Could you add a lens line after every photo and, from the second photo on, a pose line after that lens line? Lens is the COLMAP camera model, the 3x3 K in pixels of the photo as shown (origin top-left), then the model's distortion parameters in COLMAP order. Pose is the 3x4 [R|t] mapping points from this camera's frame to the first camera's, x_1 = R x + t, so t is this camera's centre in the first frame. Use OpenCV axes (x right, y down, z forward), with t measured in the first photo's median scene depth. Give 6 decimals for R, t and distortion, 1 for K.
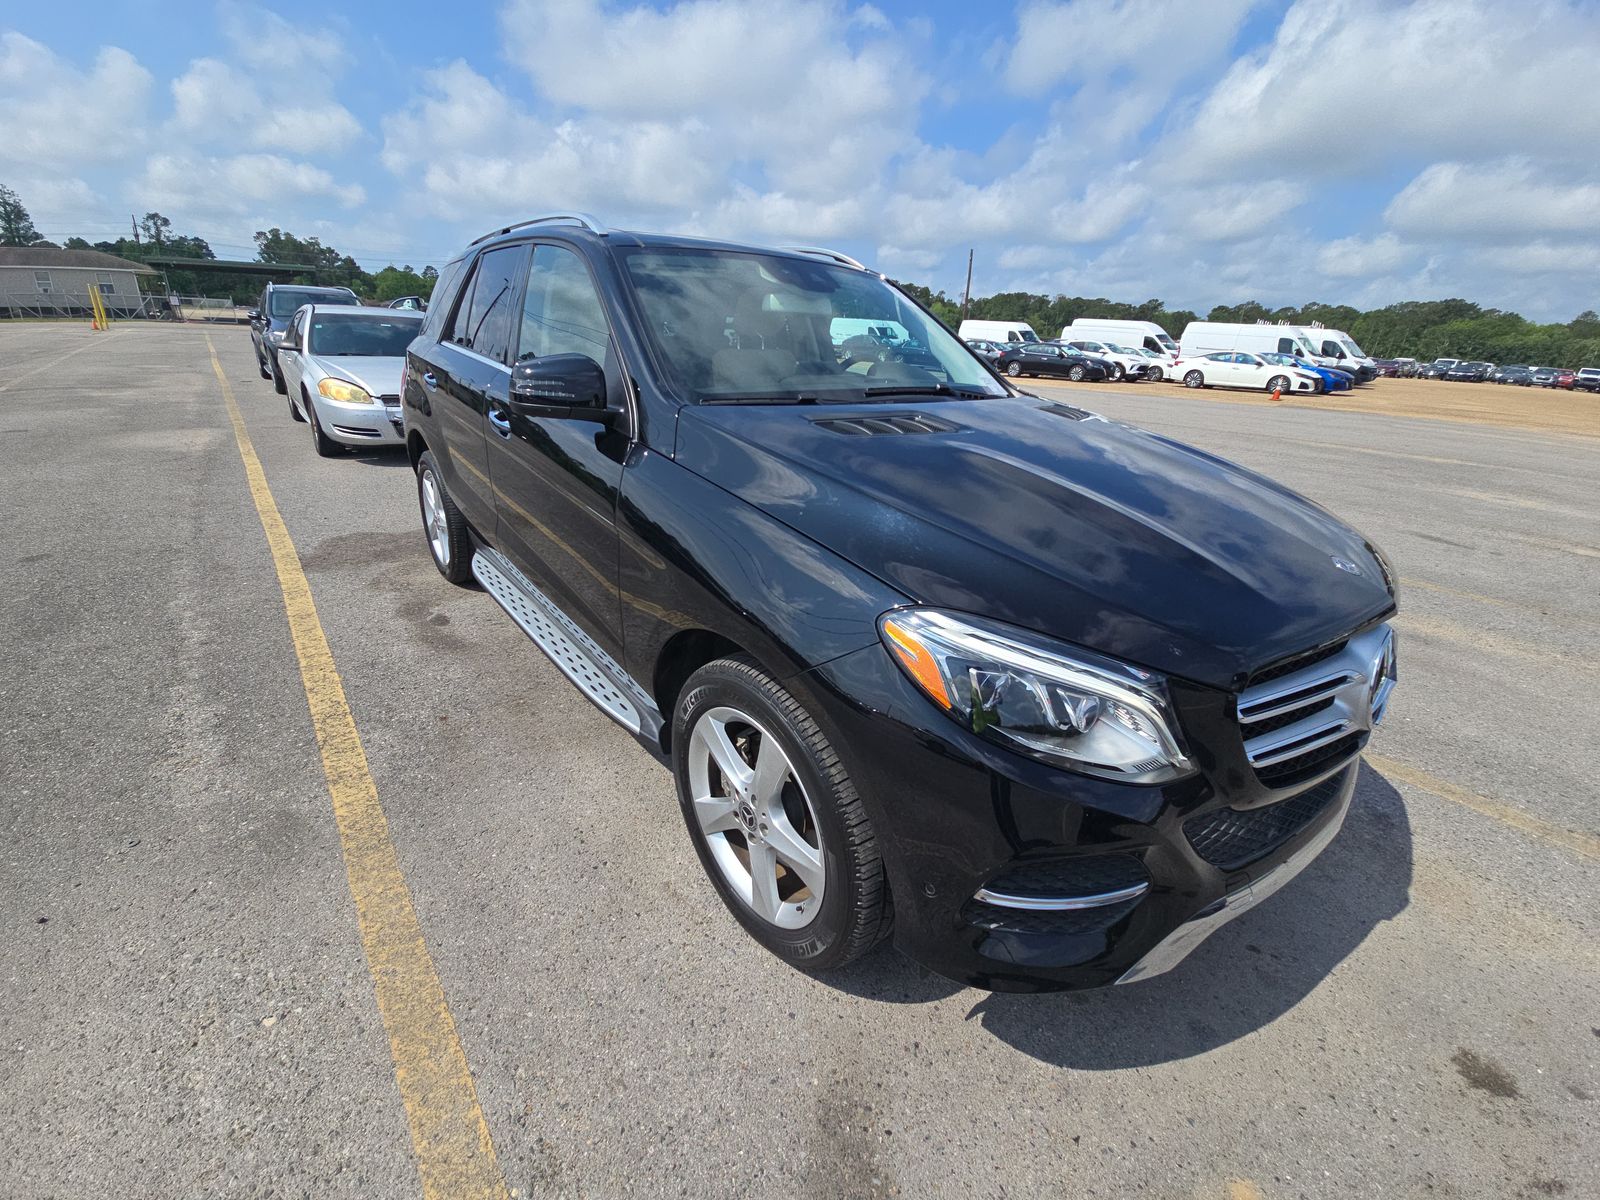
lens RADIAL K [[634.4, 0, 793.3], [0, 634.4, 595.7], [0, 0, 1]] dist [0.047272, -0.023818]
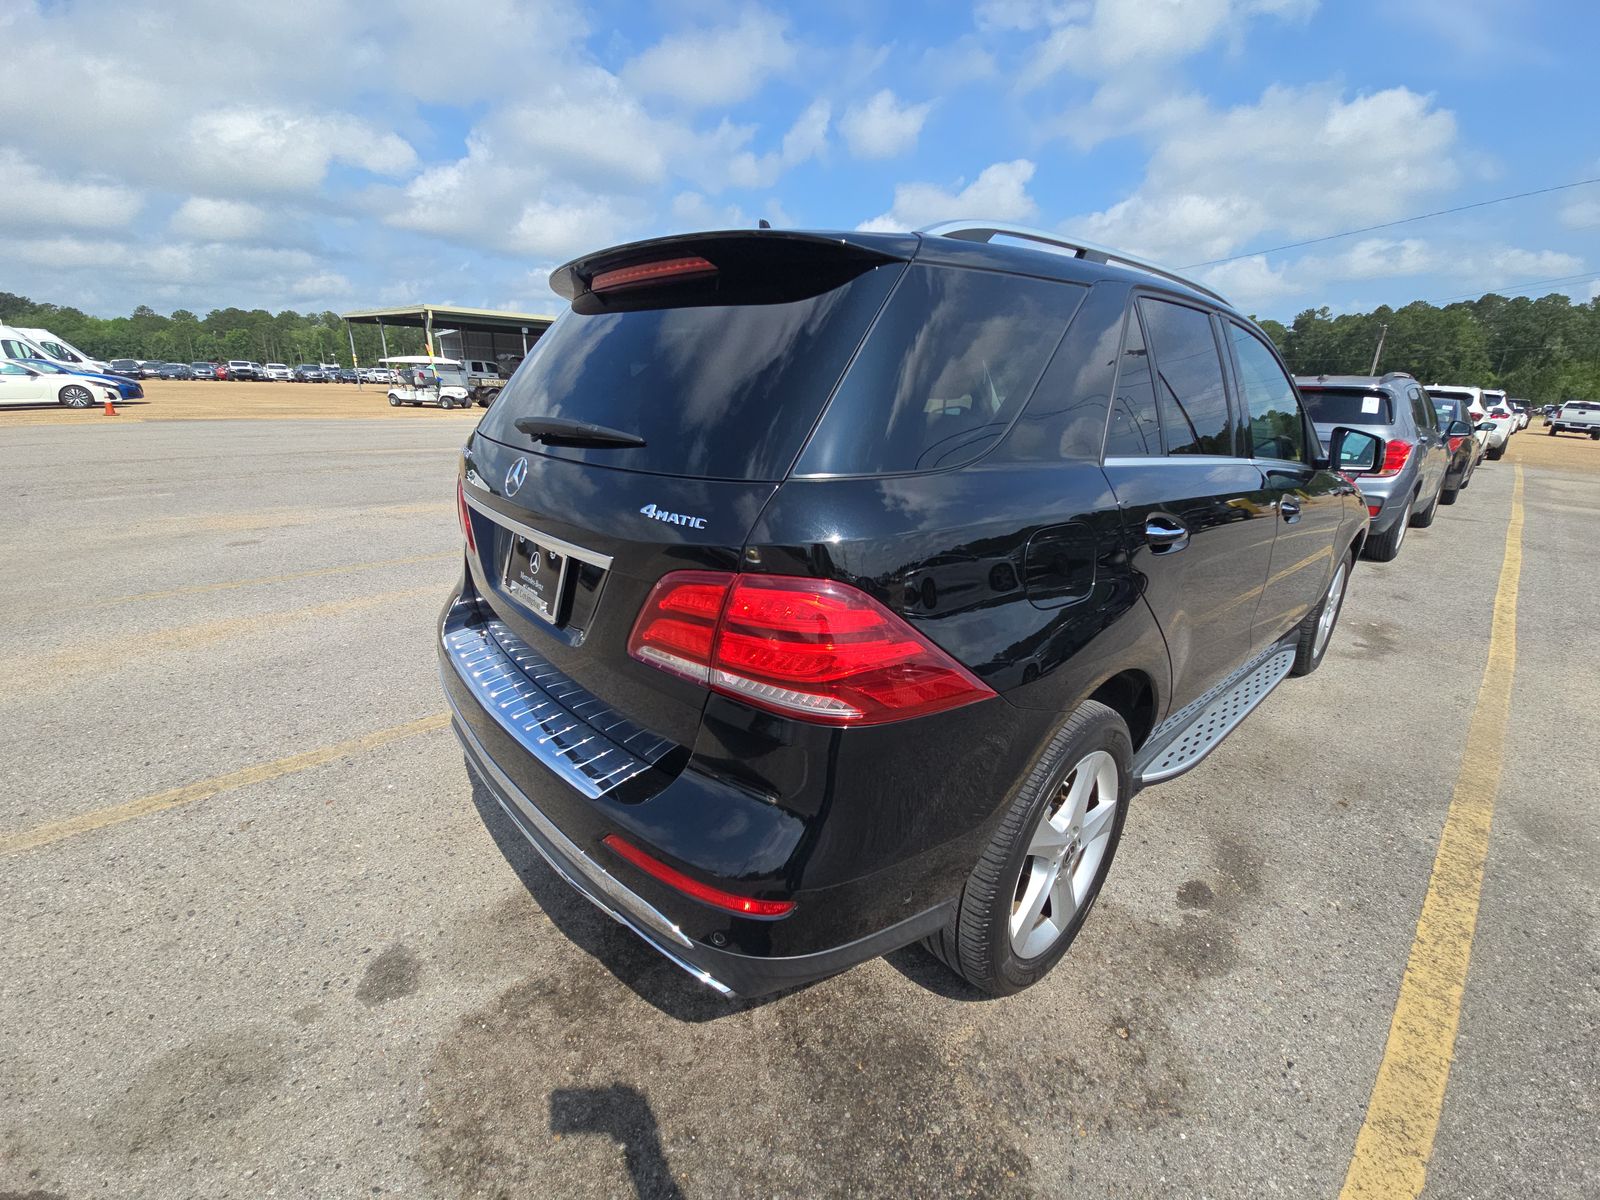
lens RADIAL K [[634.4, 0, 793.3], [0, 634.4, 595.7], [0, 0, 1]] dist [0.047272, -0.023818]
pose [[-0.038054, -0.359512, 0.932364, -0.071995], [0.351378, 0.868640, 0.349282, -0.039452], [-0.935460, 0.340904, 0.093269, 0.086503]]
